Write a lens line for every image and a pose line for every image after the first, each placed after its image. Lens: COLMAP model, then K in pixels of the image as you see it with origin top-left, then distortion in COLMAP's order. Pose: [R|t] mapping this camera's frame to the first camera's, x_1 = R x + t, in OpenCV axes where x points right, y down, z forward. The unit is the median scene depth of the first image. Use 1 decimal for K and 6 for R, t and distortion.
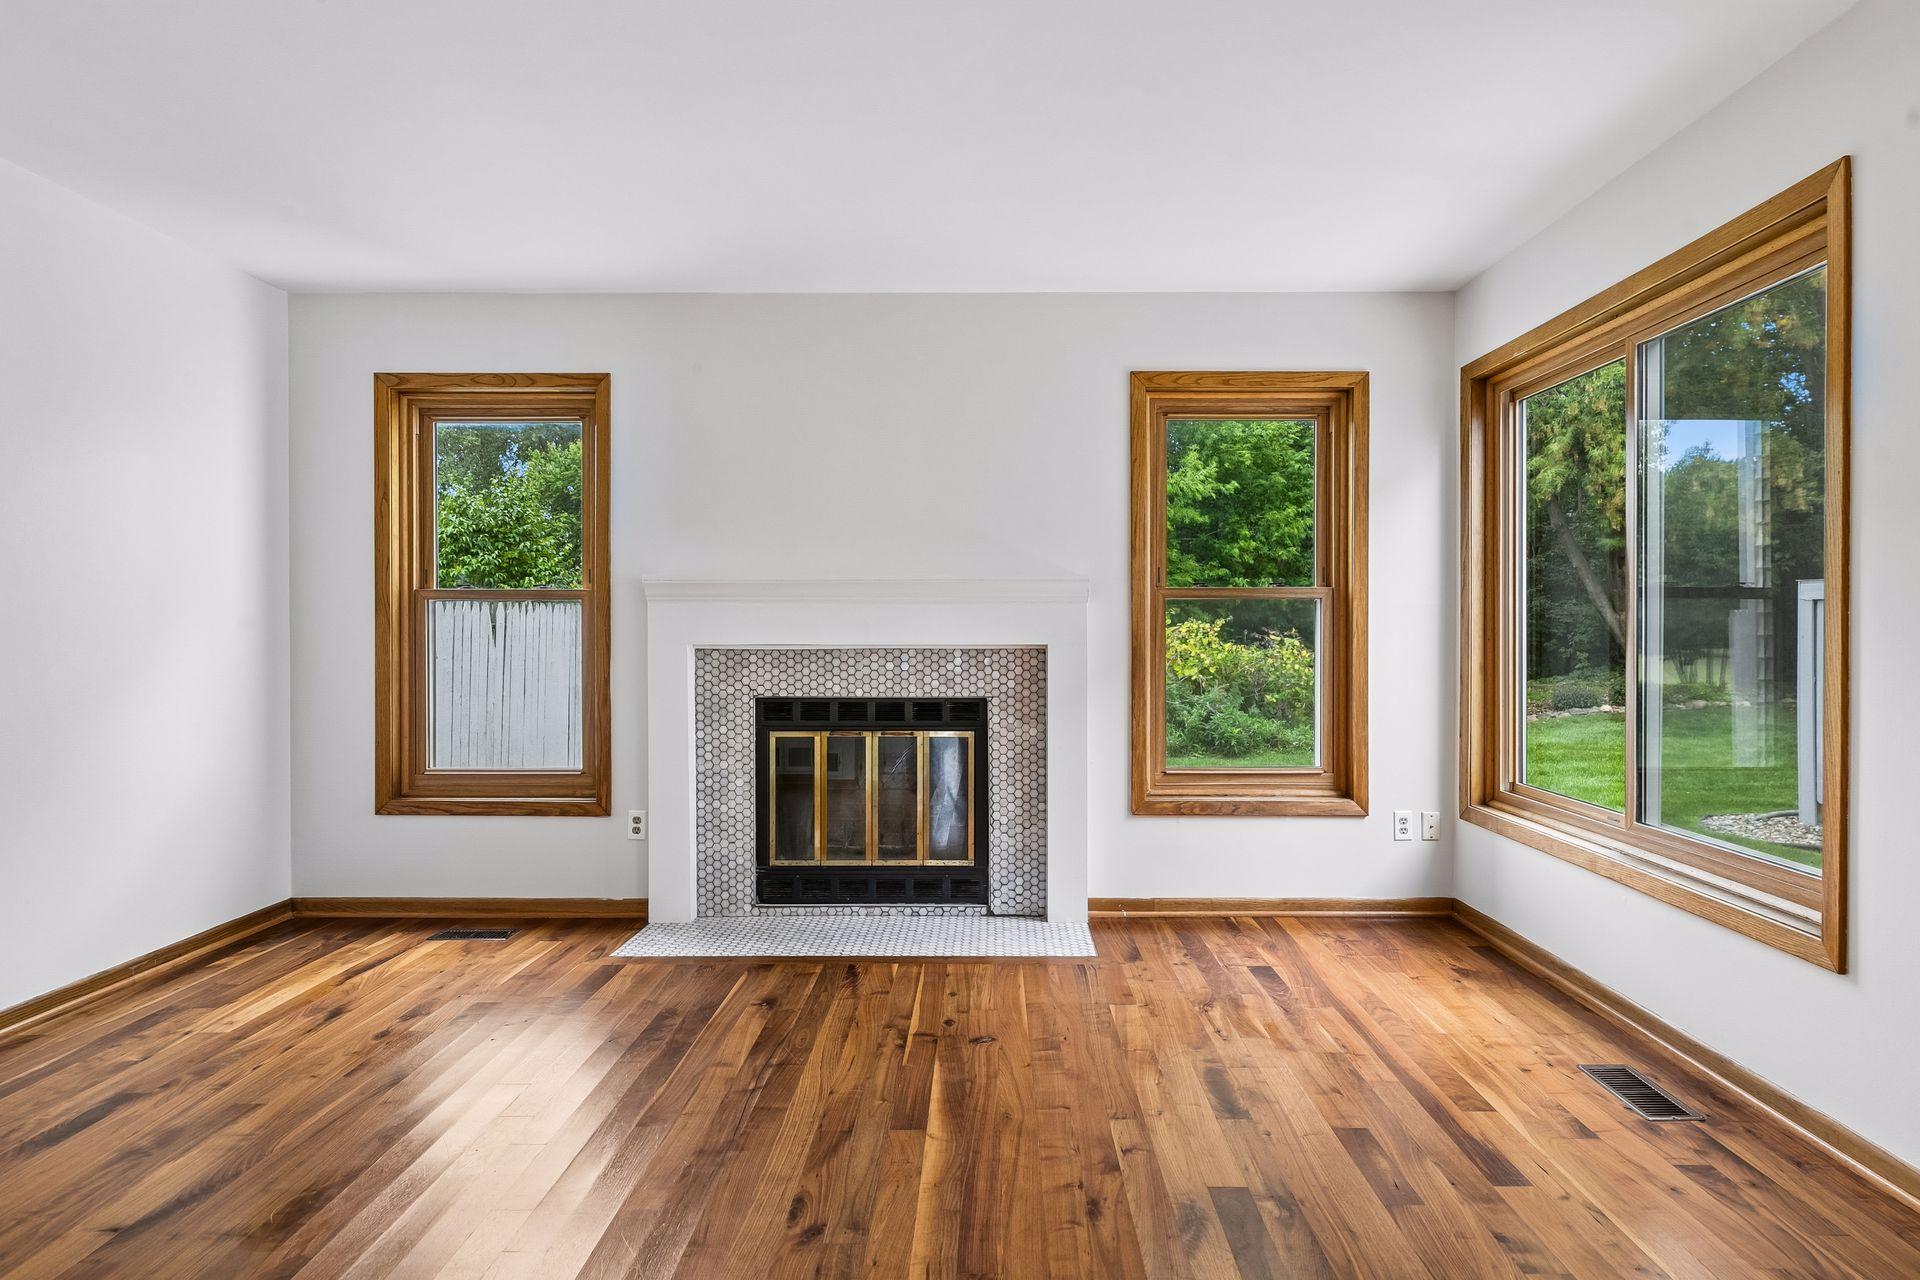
lens RADIAL K [[1032.2, 0, 983.4], [0, 1032.2, 627.2], [0, 0, 1]] dist [0.005192, -0.001107]
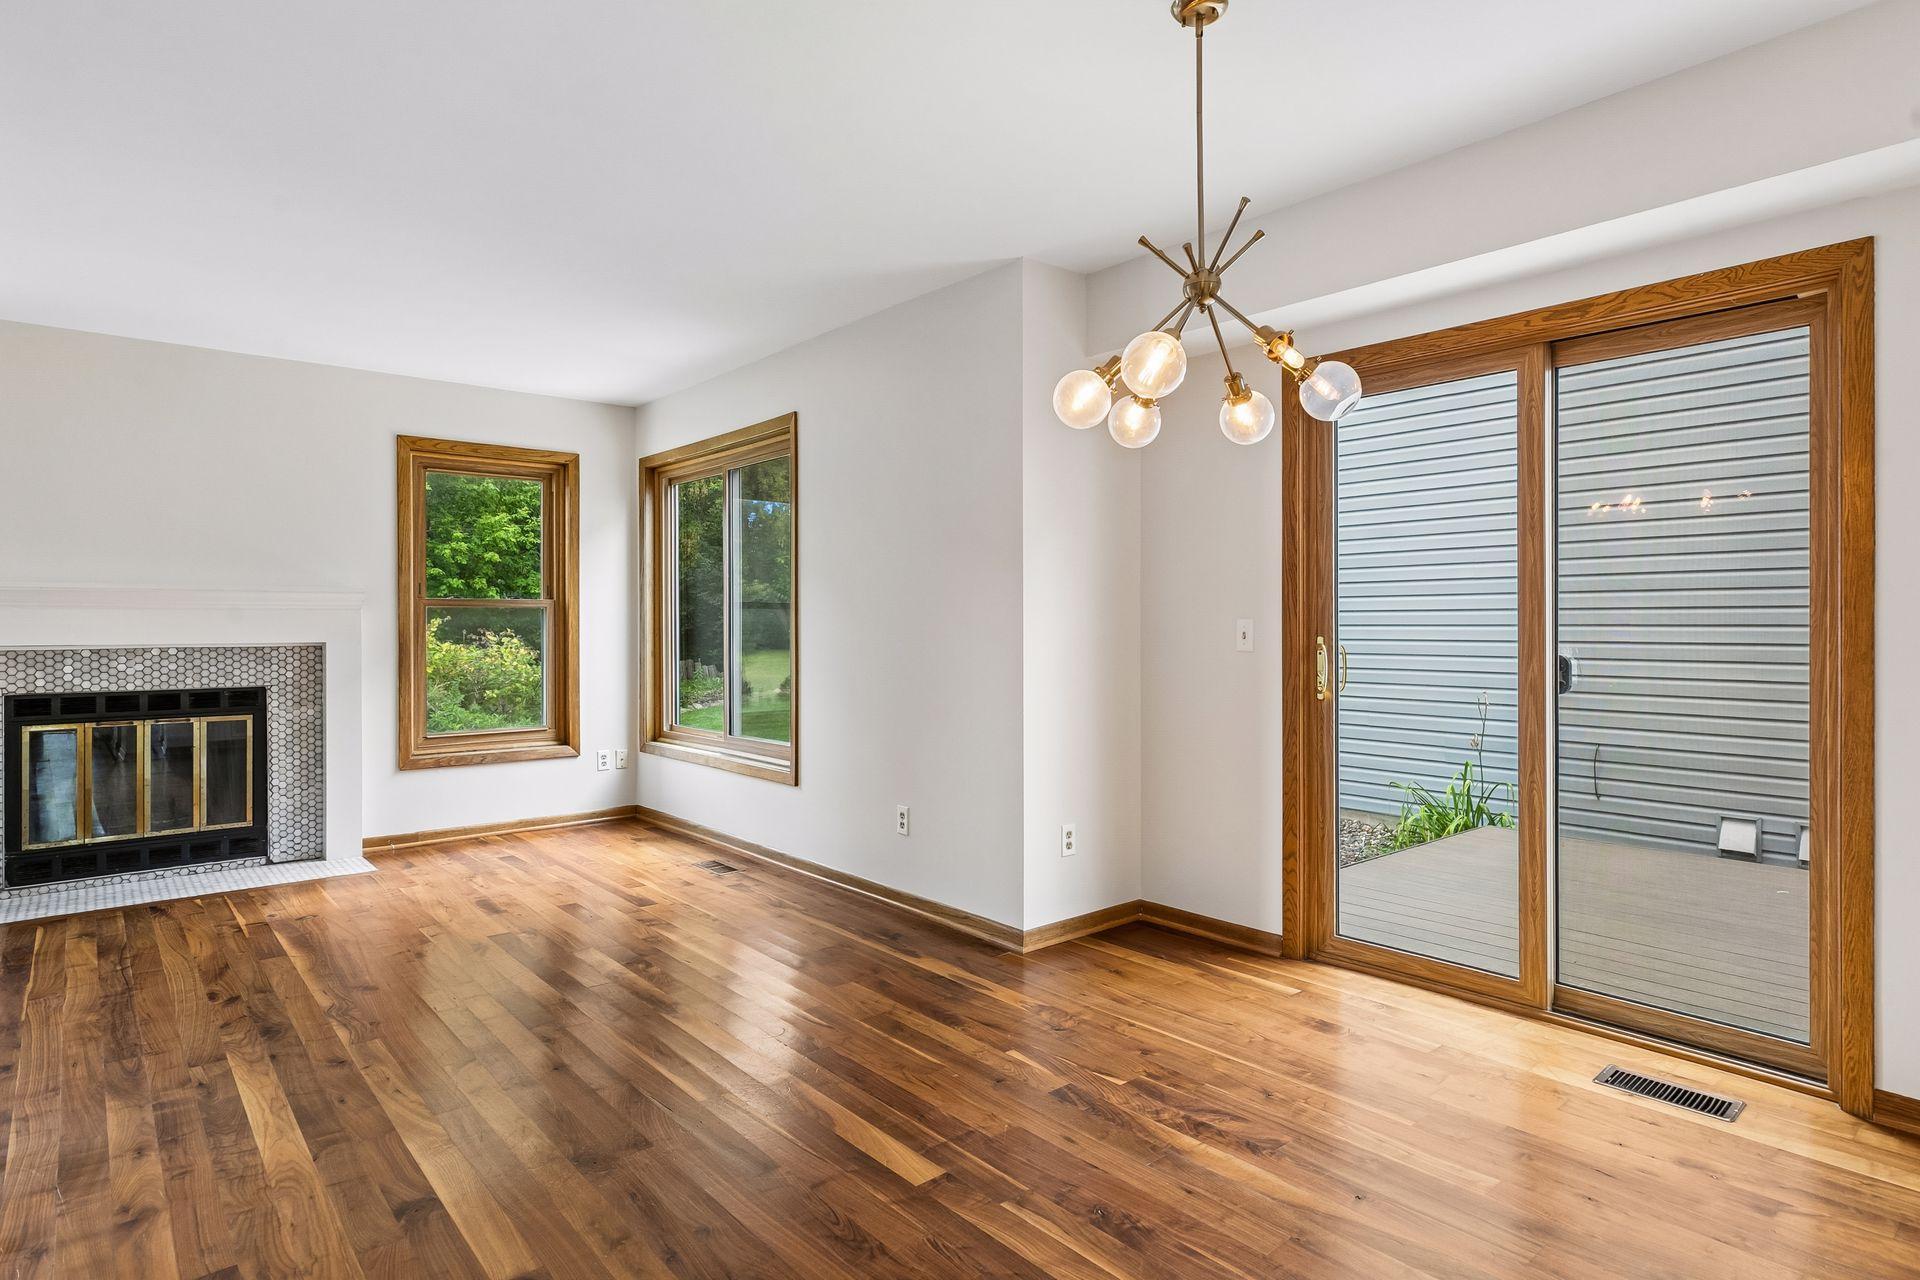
lens RADIAL K [[1032.2, 0, 981.4], [0, 1032.2, 623.3], [0, 0, 1]] dist [0.005192, -0.001107]
pose [[0.749308, -0.001657, 0.662220, -0.173330], [0.004646, 0.999985, -0.002755, 0.000622], [-0.662205, 0.005141, 0.749305, -0.484105]]
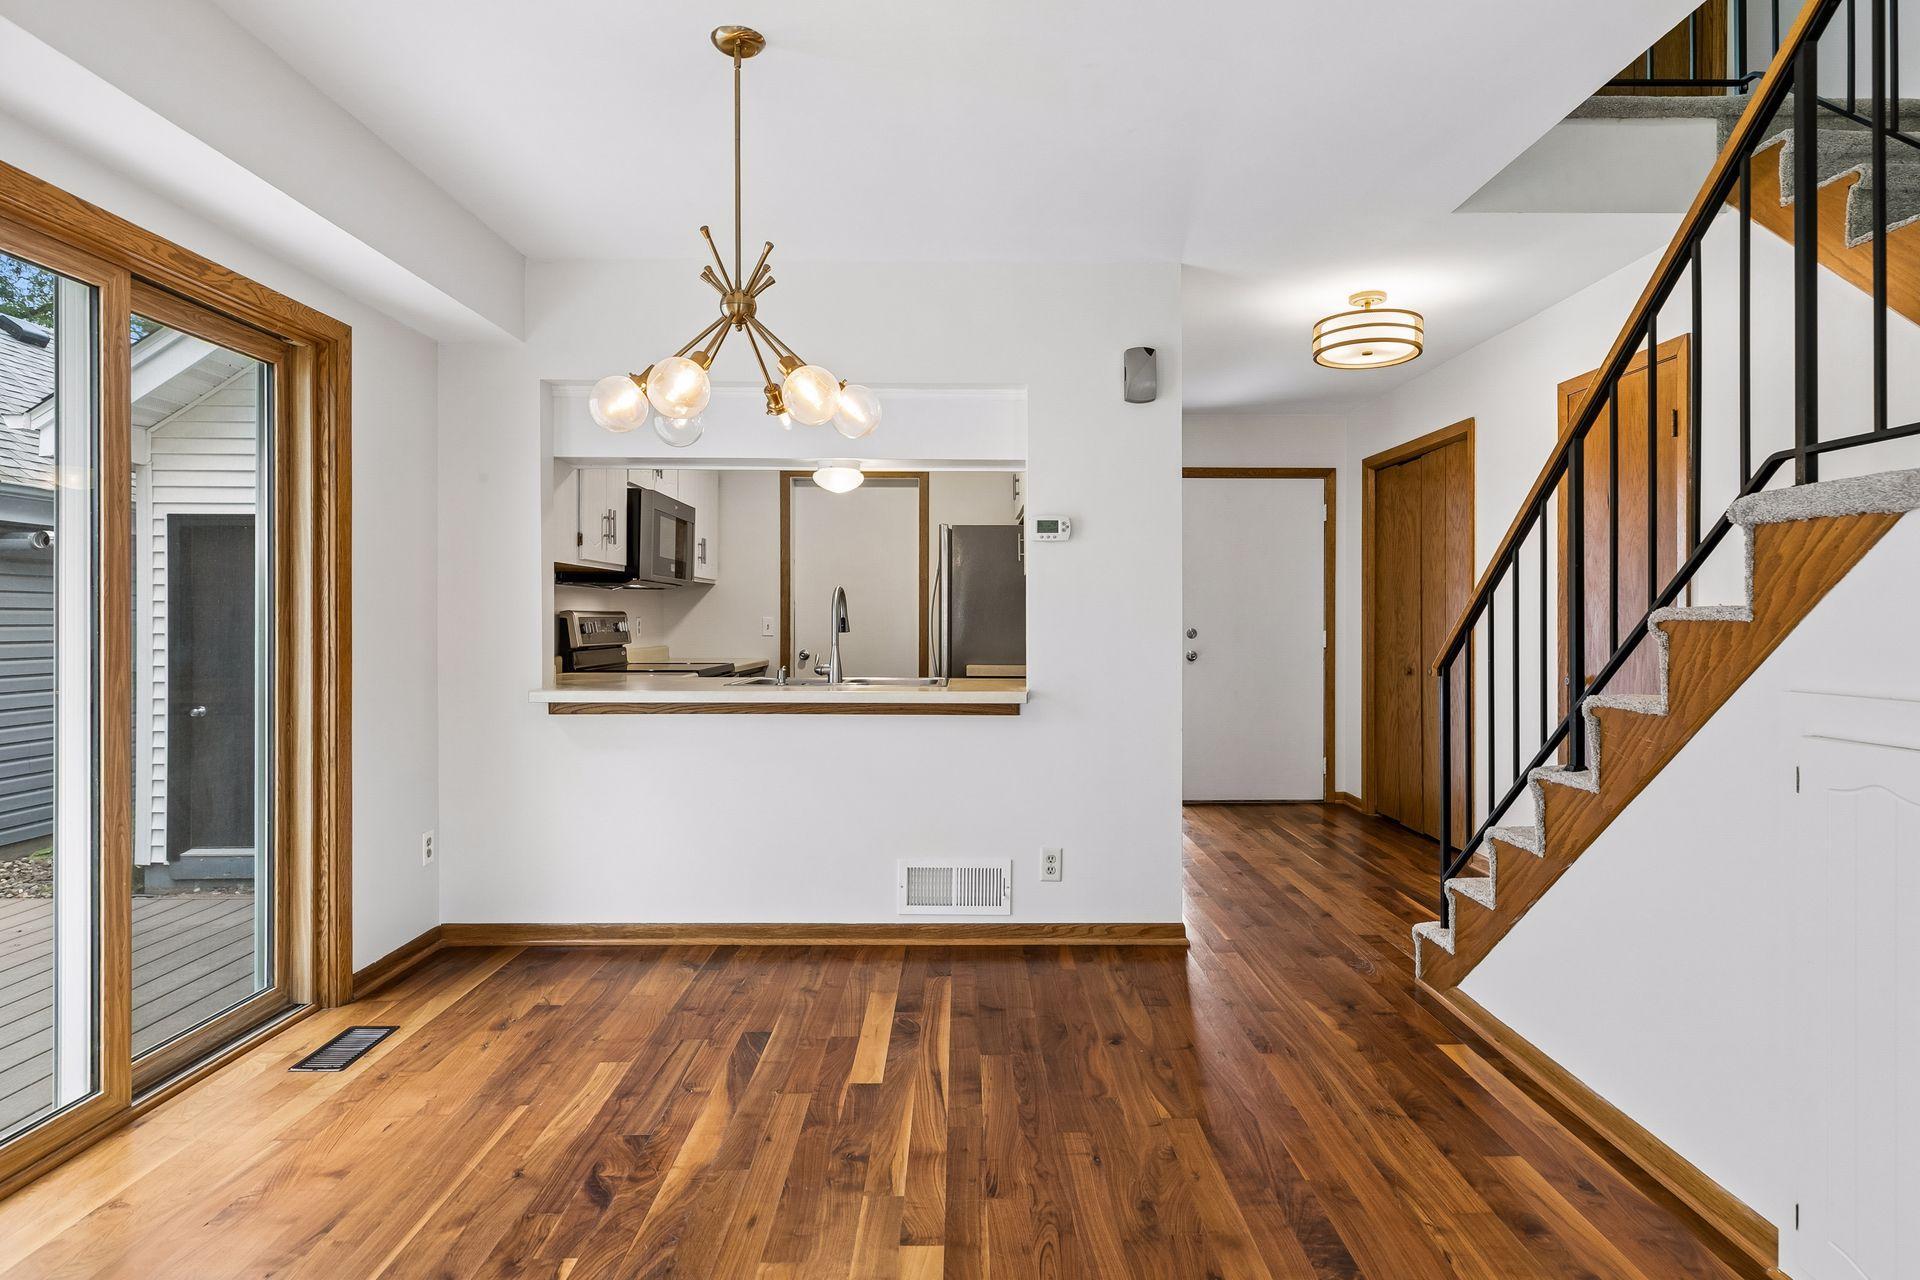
lens RADIAL K [[1032.2, 0, 976.9], [0, 1032.2, 633.4], [0, 0, 1]] dist [0.005192, -0.001107]
pose [[-0.999783, 0.000575, -0.020821, 0.144850], [0.000186, 0.999826, 0.018678, -0.004506], [0.020829, 0.018670, -0.999609, 0.403487]]
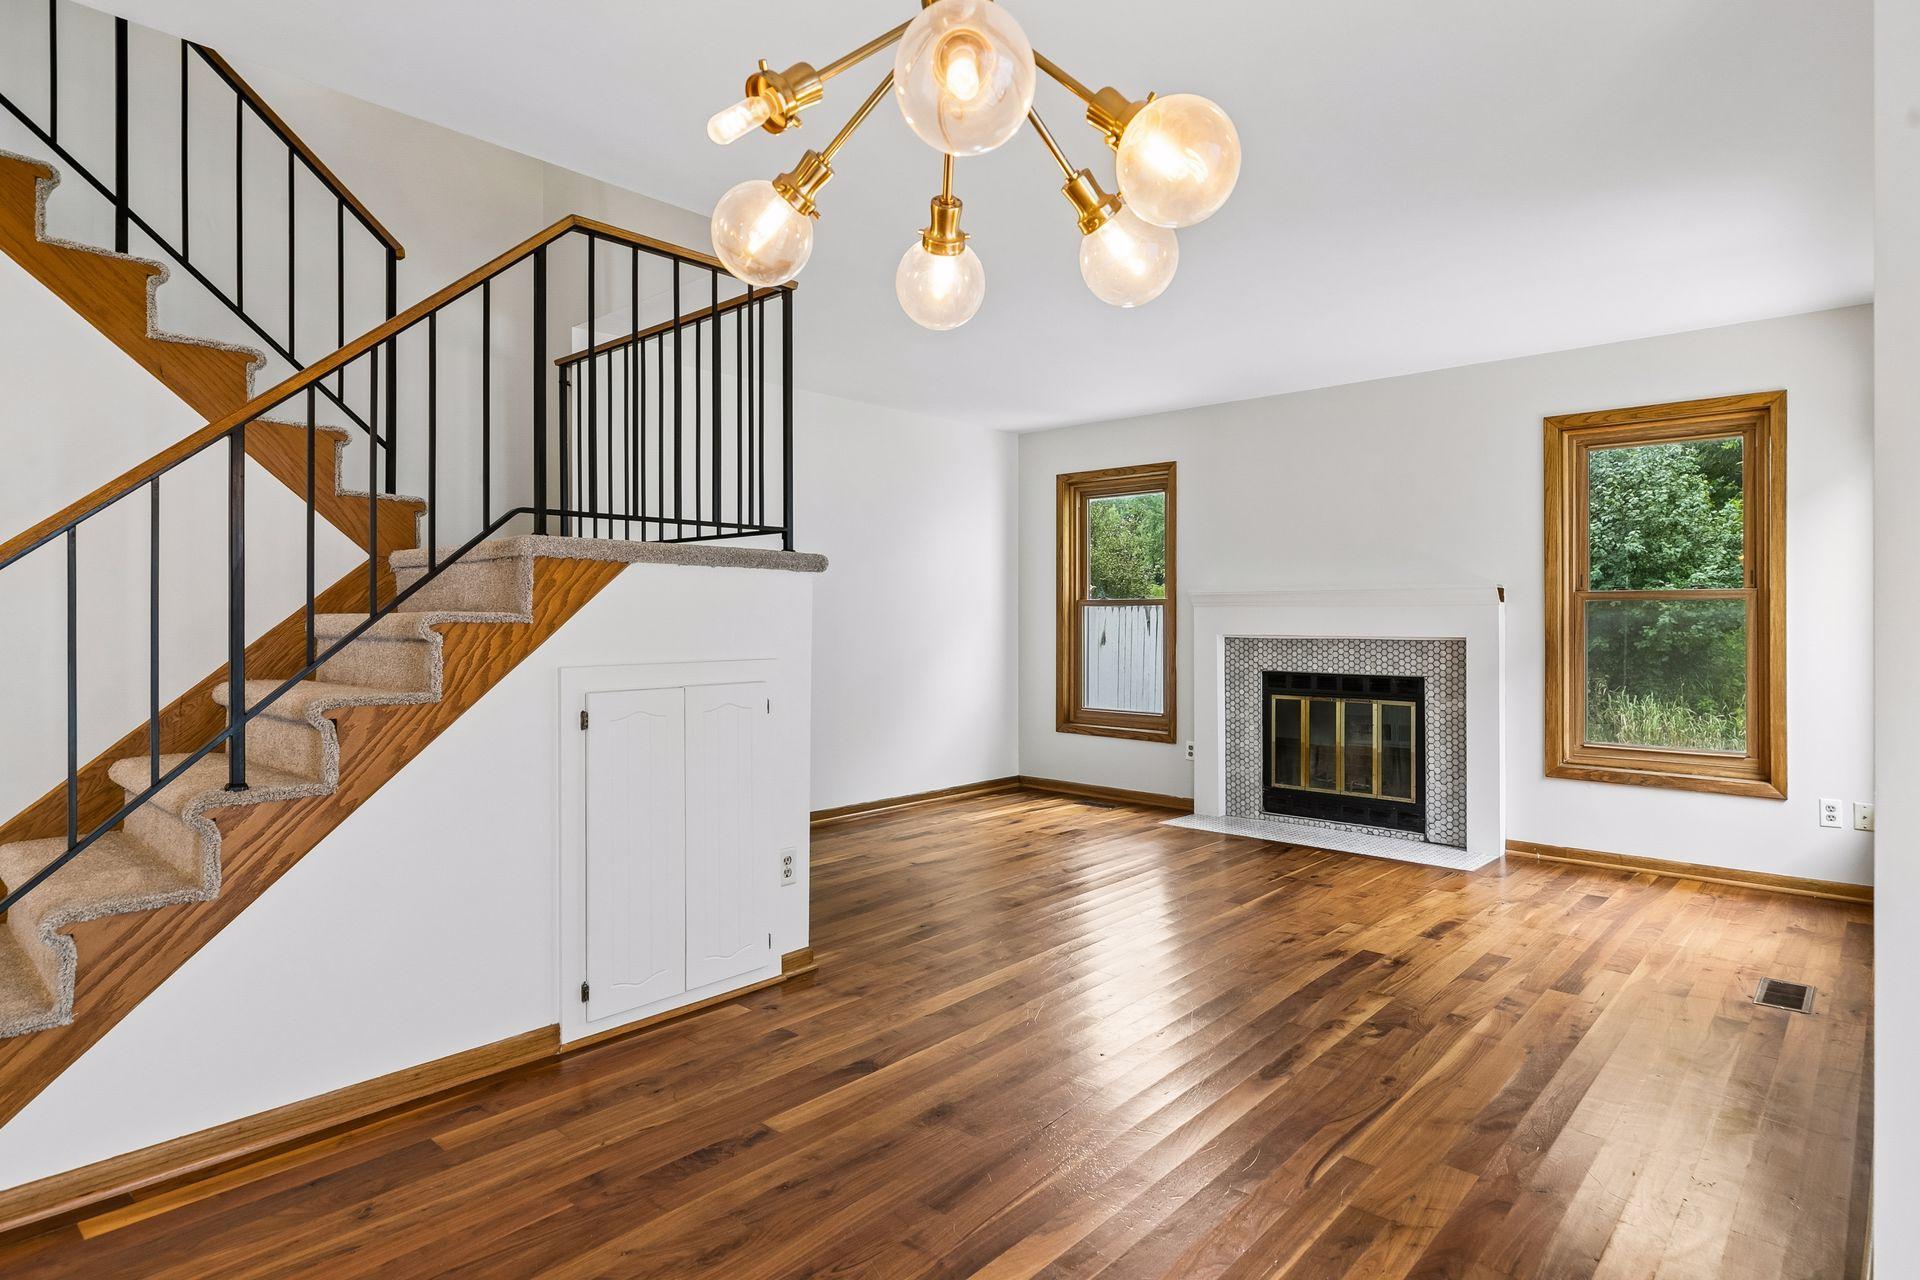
lens RADIAL K [[1032.2, 0, 983.9], [0, 1032.2, 620.3], [0, 0, 1]] dist [0.005192, -0.001107]
pose [[0.750853, 0.001855, -0.660467, 0.454972], [-0.002117, 0.999998, 0.000403, -0.003899], [0.660466, 0.001096, 0.750855, -0.368843]]
